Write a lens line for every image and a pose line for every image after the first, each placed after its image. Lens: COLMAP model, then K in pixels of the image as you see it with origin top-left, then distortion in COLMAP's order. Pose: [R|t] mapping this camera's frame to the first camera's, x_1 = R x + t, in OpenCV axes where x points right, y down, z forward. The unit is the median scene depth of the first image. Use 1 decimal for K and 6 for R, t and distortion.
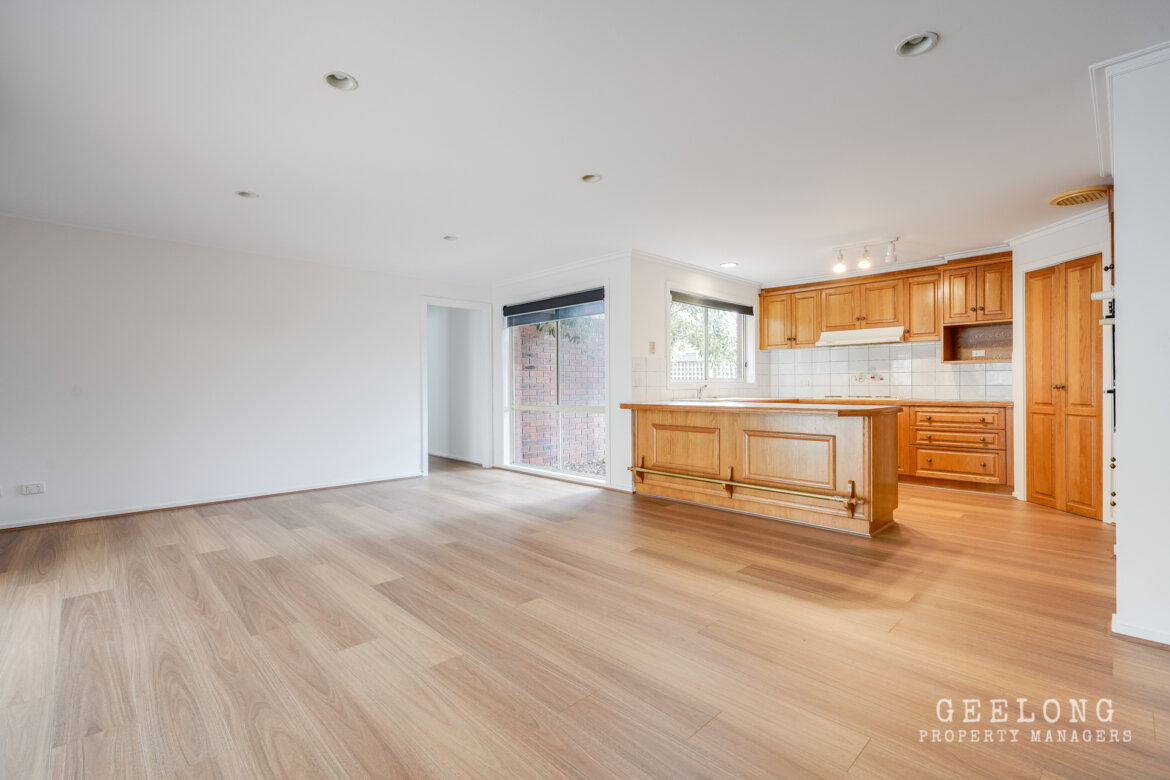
lens RADIAL K [[524.3, 0, 581.6], [0, 524.3, 389.9], [0, 0, 1]] dist [-0.010652, 0.000205]
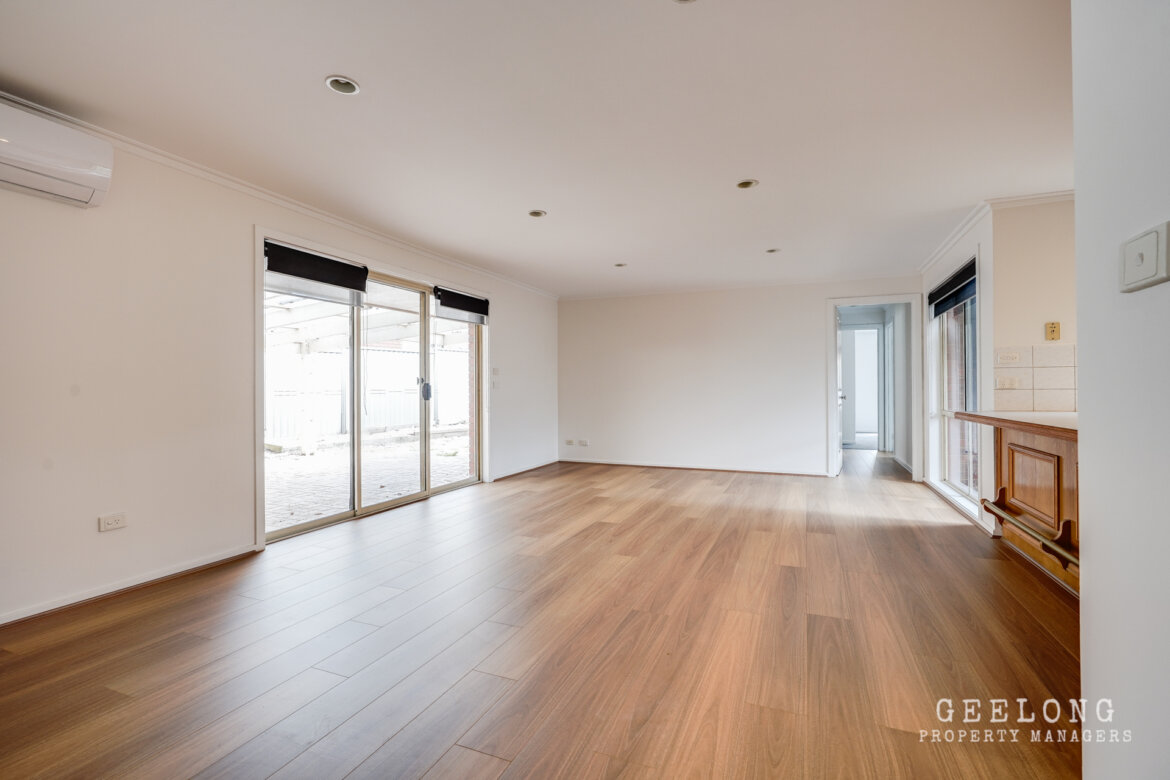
lens RADIAL K [[524.3, 0, 588.5], [0, 524.3, 384.9], [0, 0, 1]] dist [-0.010652, 0.000205]
pose [[0.404060, -0.002505, -0.914729, 0.835641], [-0.003199, 0.999986, -0.004151, -0.012393], [0.914727, 0.004604, 0.404047, 0.308078]]
